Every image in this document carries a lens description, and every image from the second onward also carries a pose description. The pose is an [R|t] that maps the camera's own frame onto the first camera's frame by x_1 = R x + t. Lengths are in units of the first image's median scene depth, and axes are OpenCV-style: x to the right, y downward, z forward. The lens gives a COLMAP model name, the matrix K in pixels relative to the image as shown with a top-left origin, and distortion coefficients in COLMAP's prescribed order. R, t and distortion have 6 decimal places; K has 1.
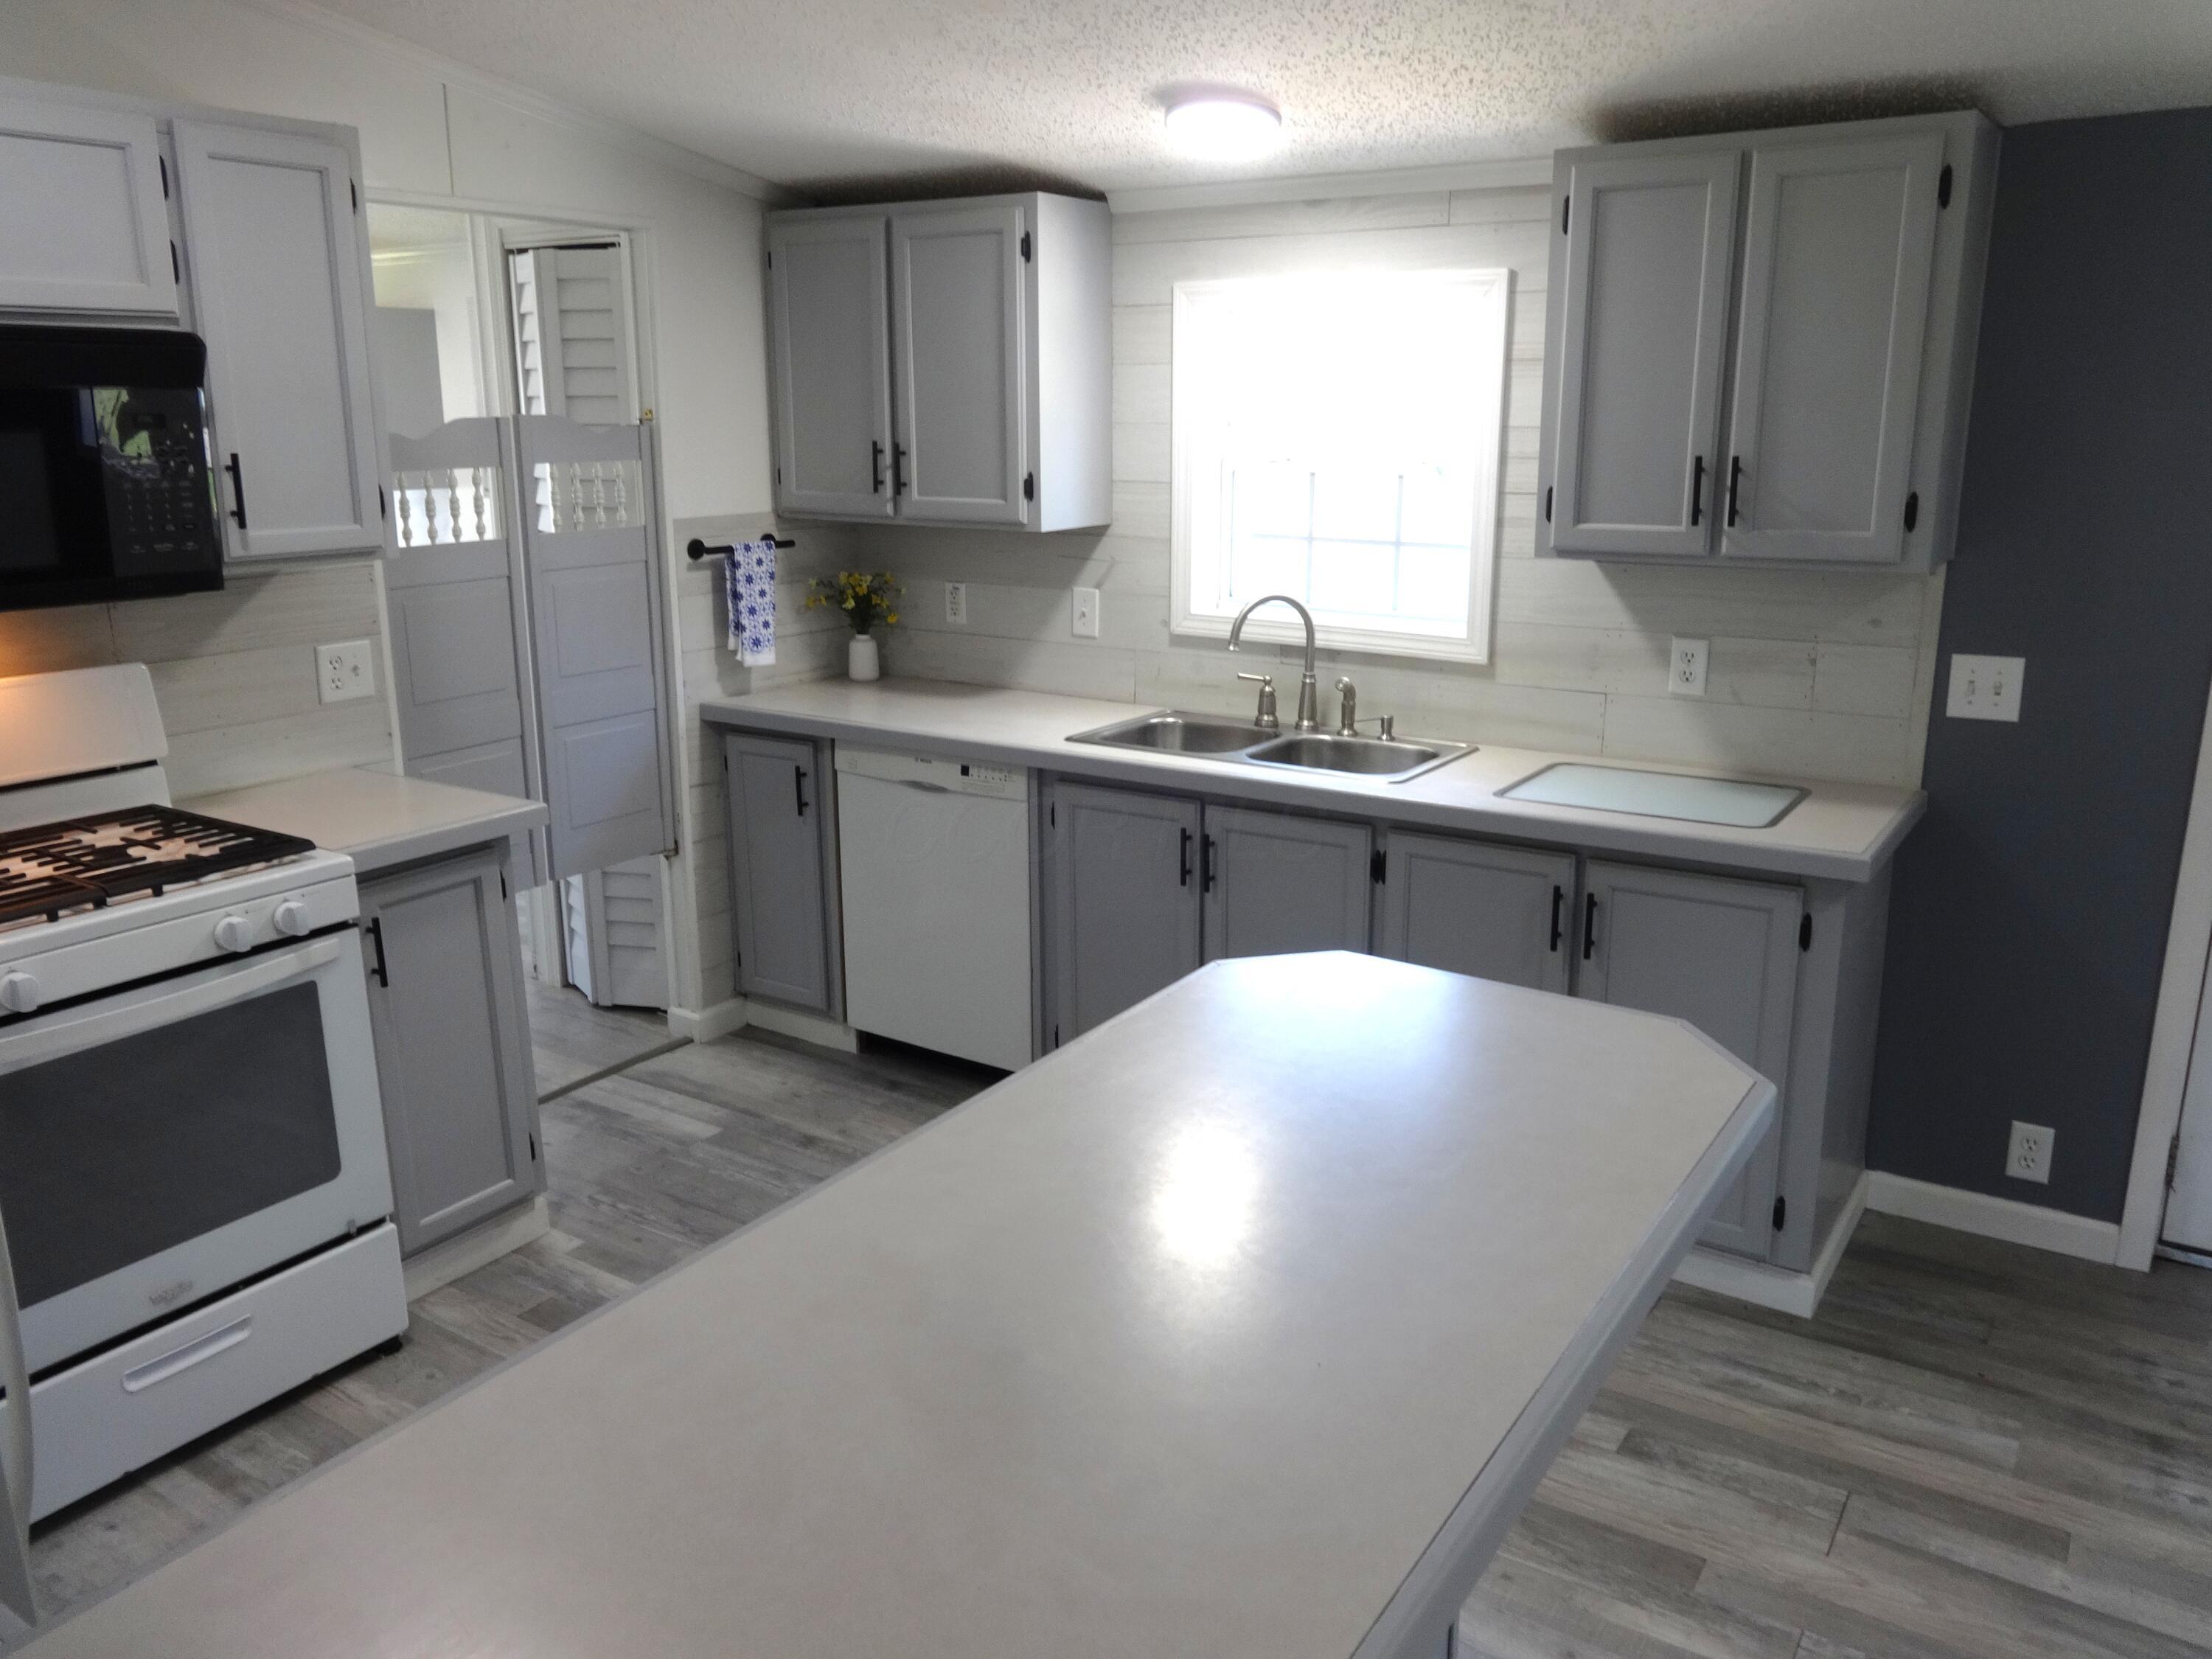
lens RADIAL K [[1656.4, 0, 1113.9], [0, 1656.4, 822.0], [0, 0, 1]] dist [0.004688, 0.000827]
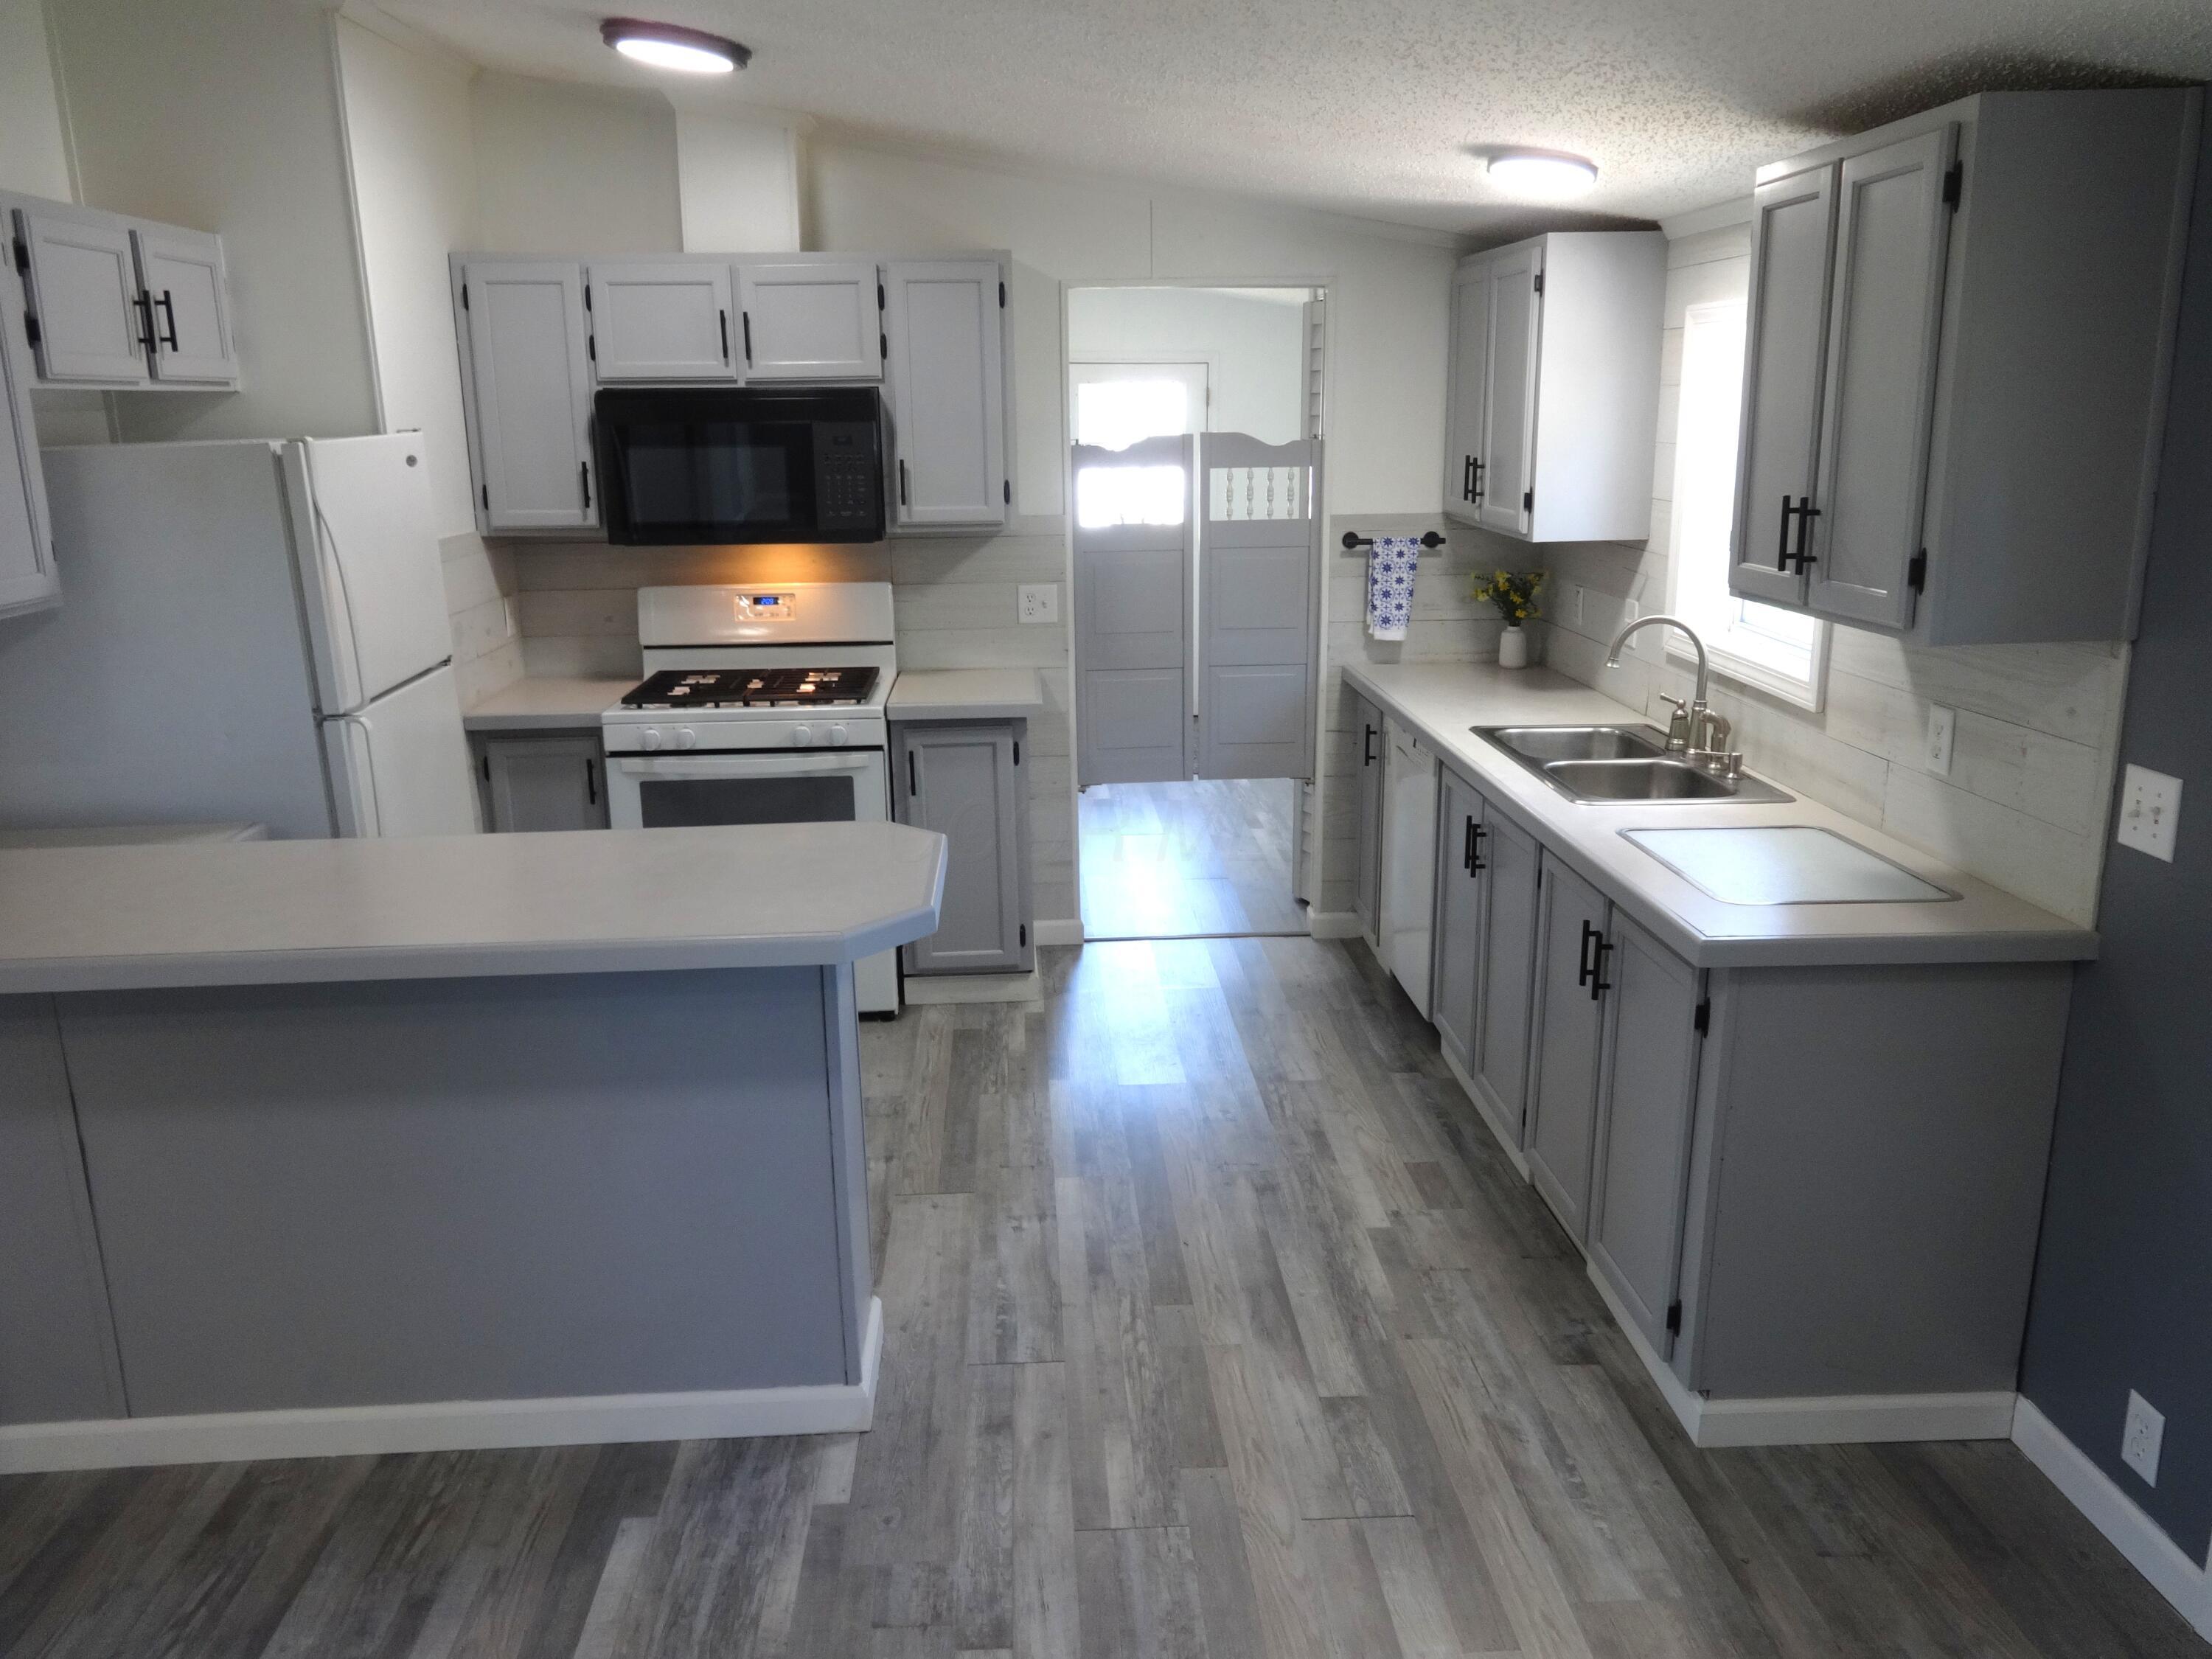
lens RADIAL K [[1652.2, 0, 1101.3], [0, 1652.2, 821.9], [0, 0, 1]] dist [0.000163, 0.003143]
pose [[0.592378, 0.193231, -0.782145, 0.786684], [-0.187401, 0.977232, 0.099494, -0.057941], [0.783562, 0.087637, 0.615102, 0.142967]]
